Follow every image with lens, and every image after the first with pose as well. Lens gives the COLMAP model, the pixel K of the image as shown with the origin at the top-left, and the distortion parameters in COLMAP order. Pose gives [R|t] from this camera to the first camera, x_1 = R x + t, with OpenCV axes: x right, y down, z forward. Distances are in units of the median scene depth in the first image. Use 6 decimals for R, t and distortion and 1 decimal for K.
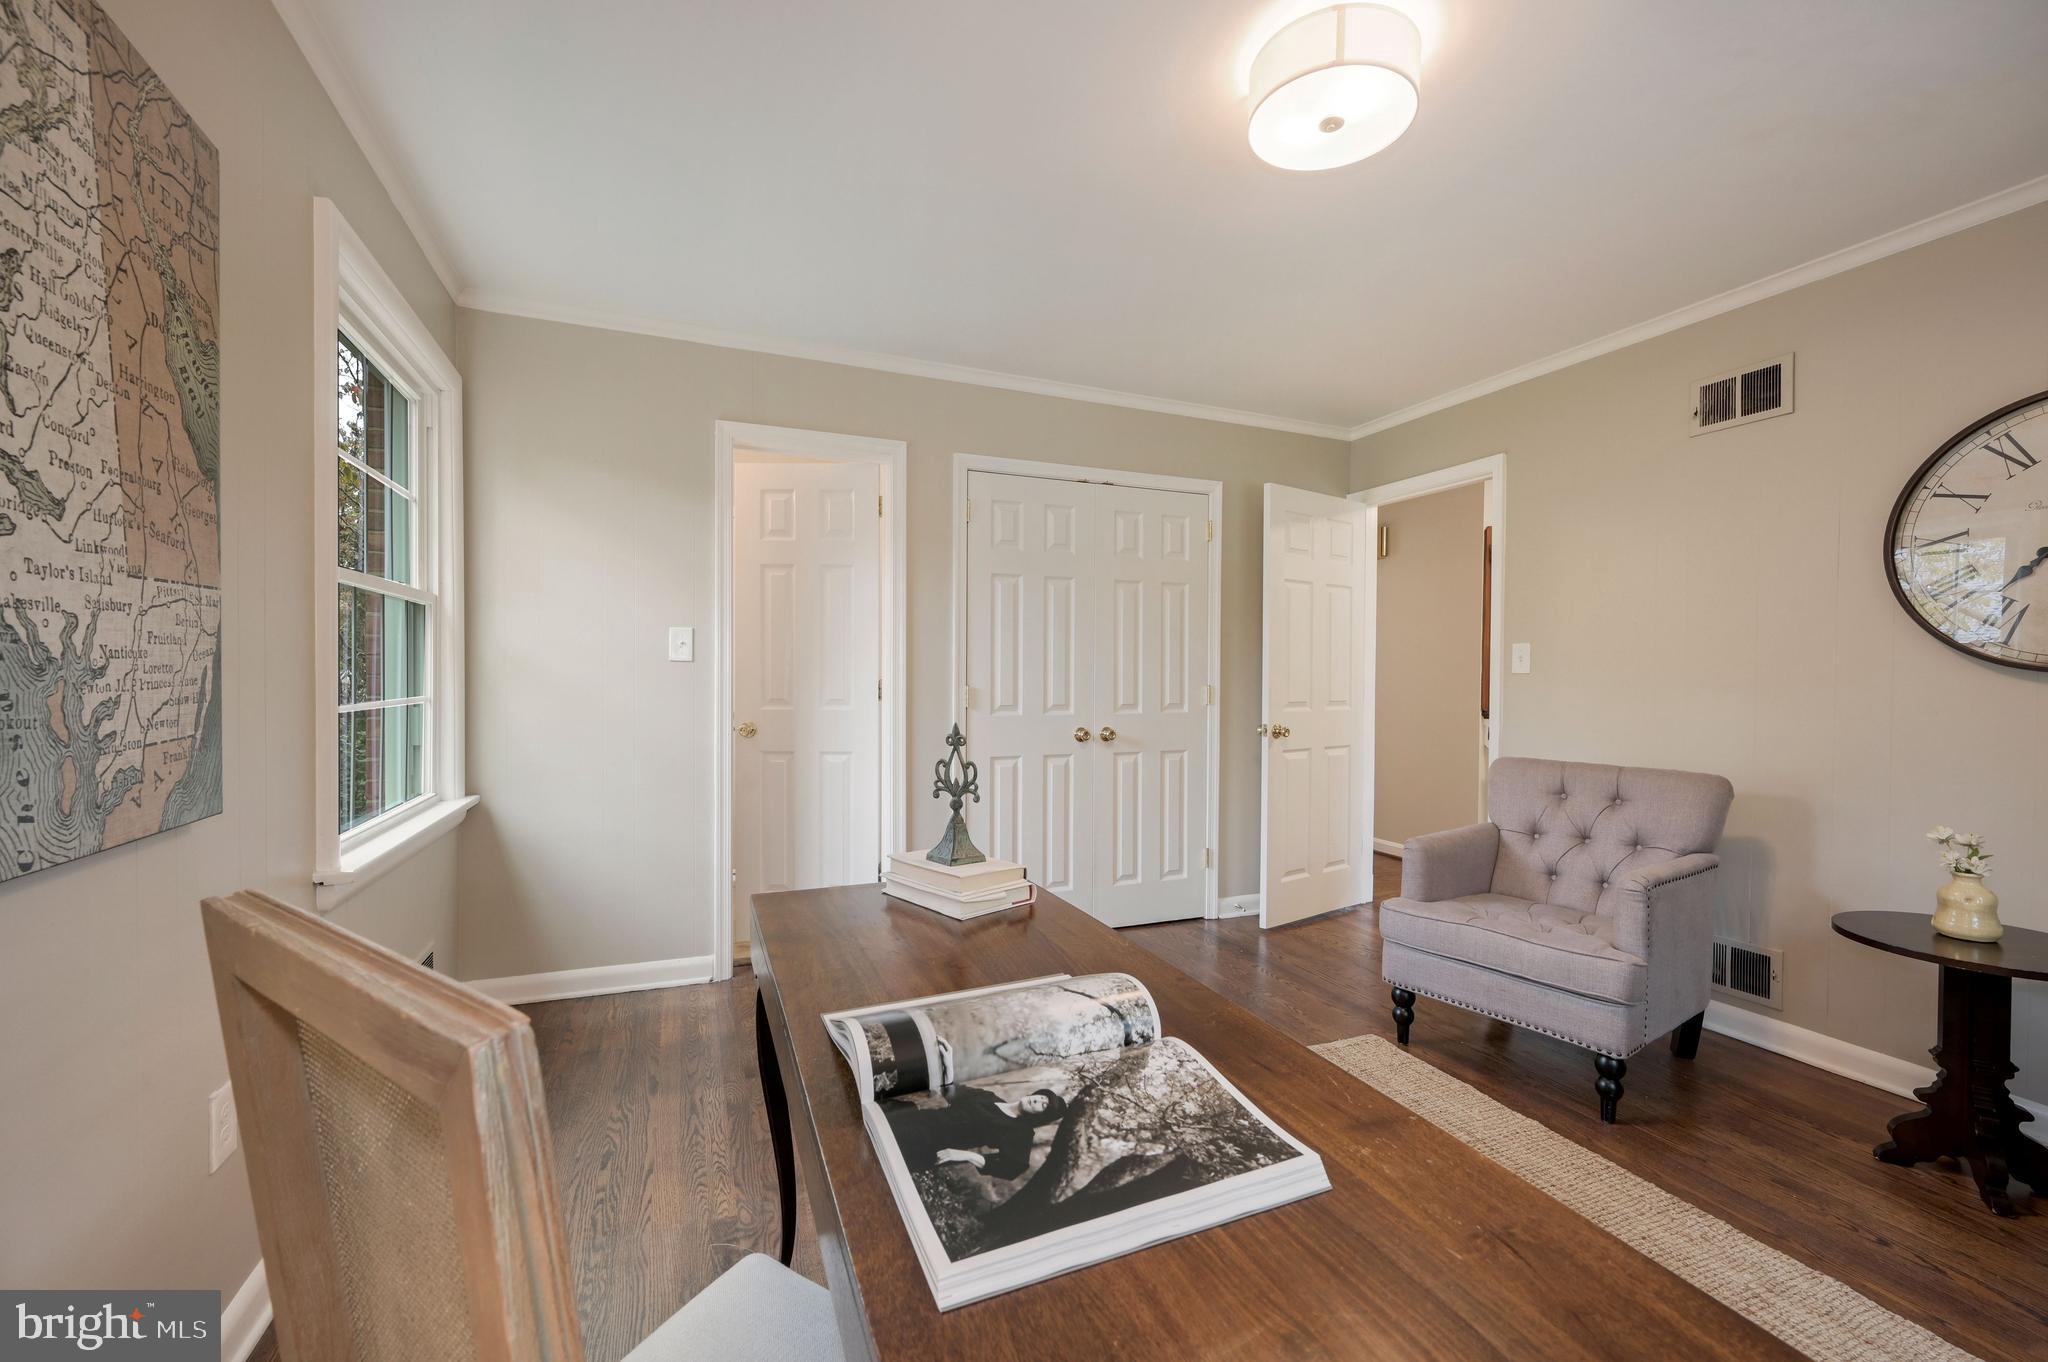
lens RADIAL K [[863.6, 0, 1028.7], [0, 863.6, 697.3], [0, 0, 1]] dist [-0.001411, -0.000251]
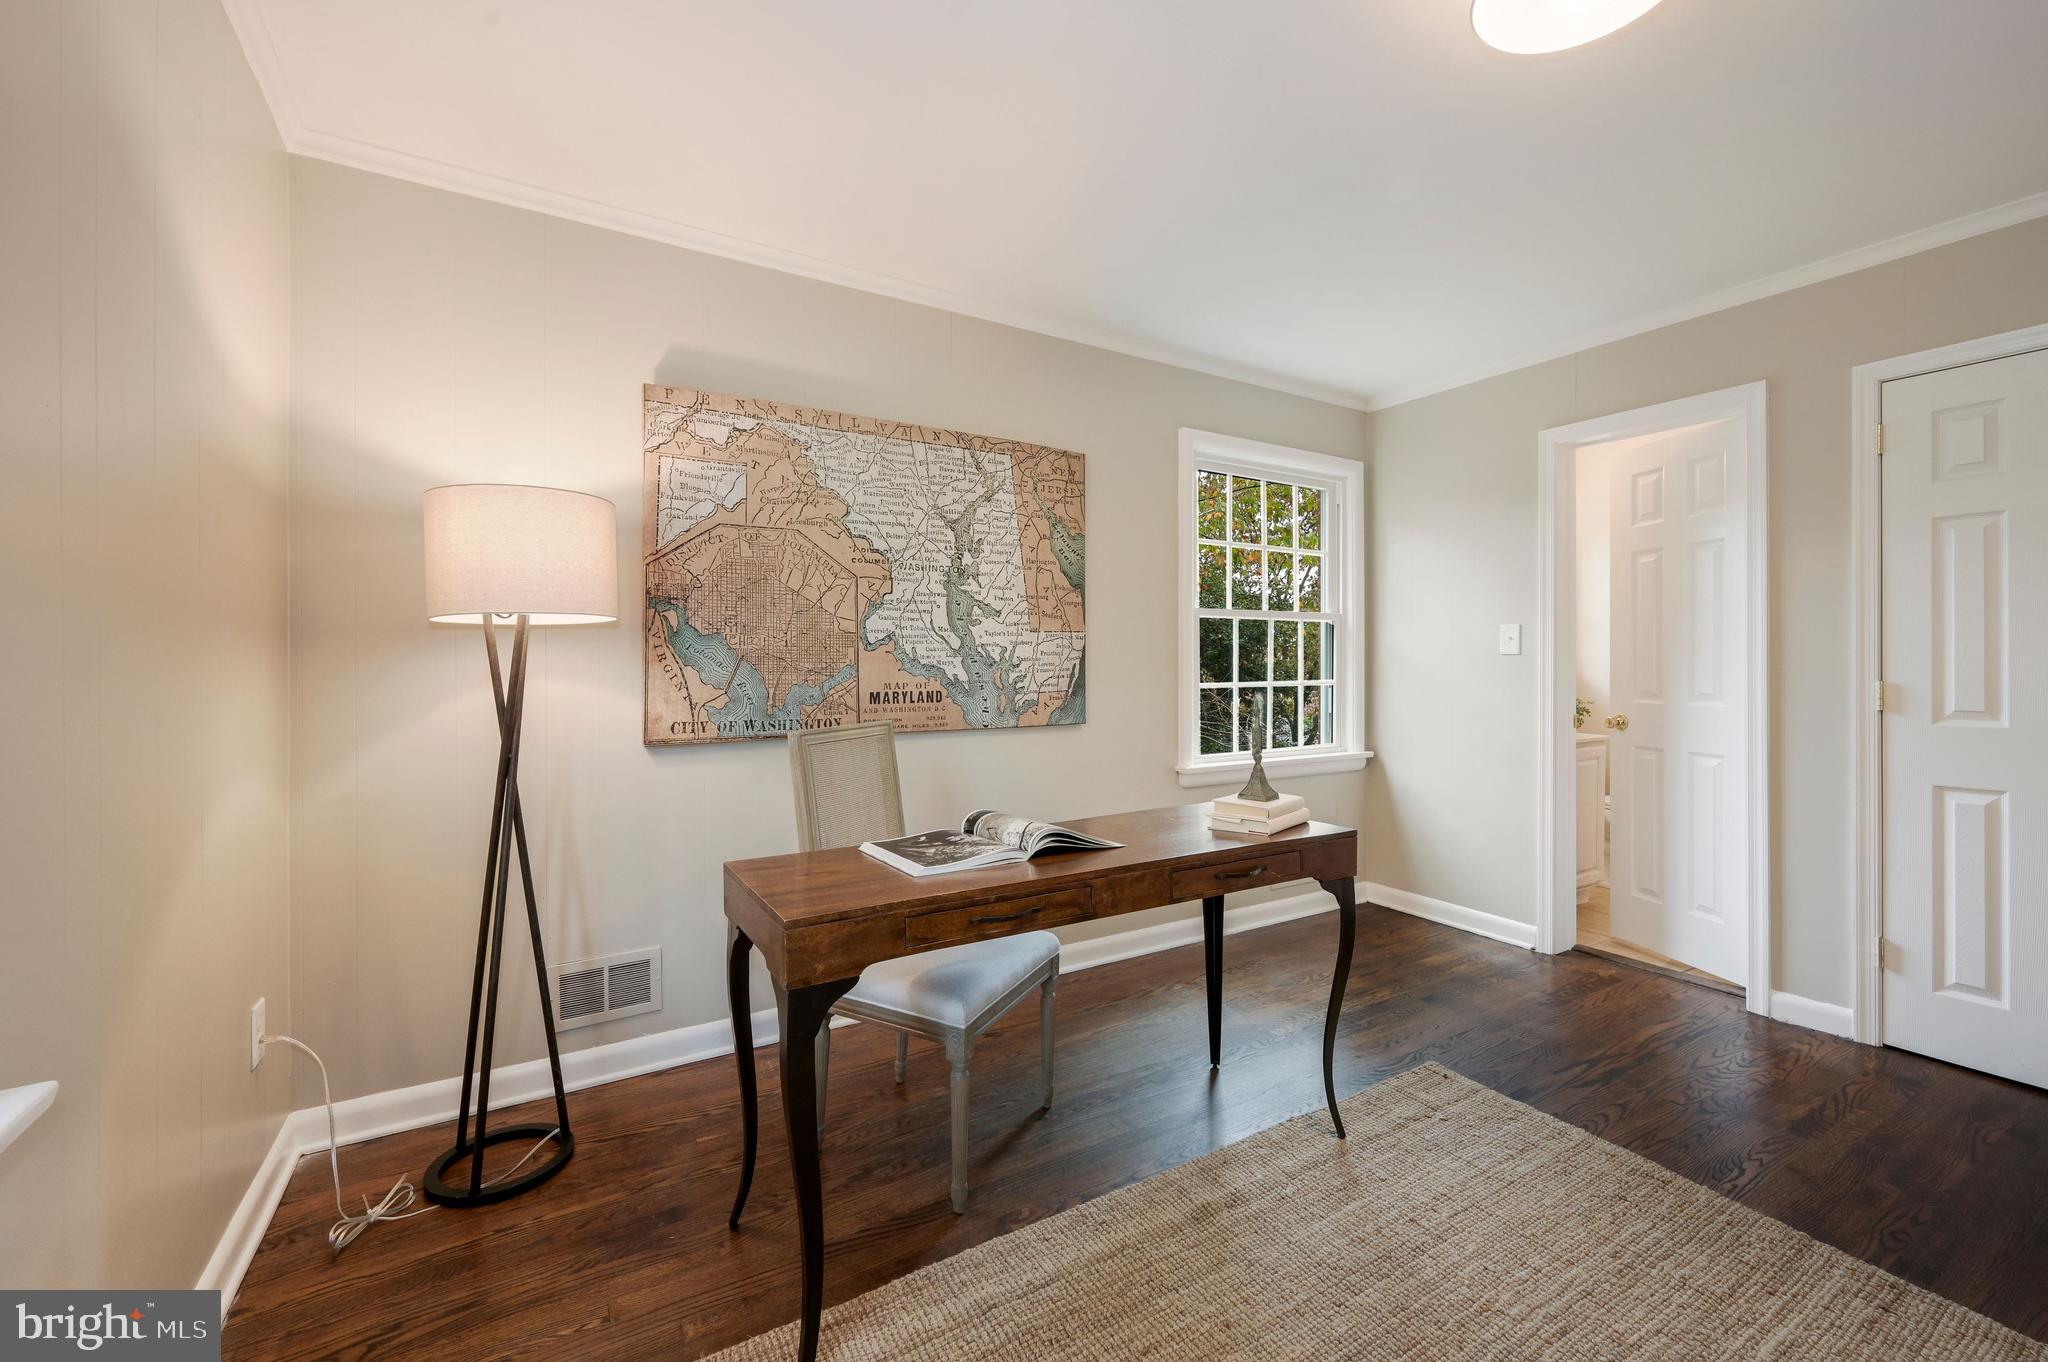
lens RADIAL K [[893.0, 0, 1031.8], [0, 893.0, 666.6], [0, 0, 1]] dist [-0.000213, 0.000265]
pose [[0.114269, -0.000856, -0.993449, 1.654785], [-0.024225, 0.999700, -0.003648, -0.014142], [0.993154, 0.024484, 0.114214, 0.596692]]
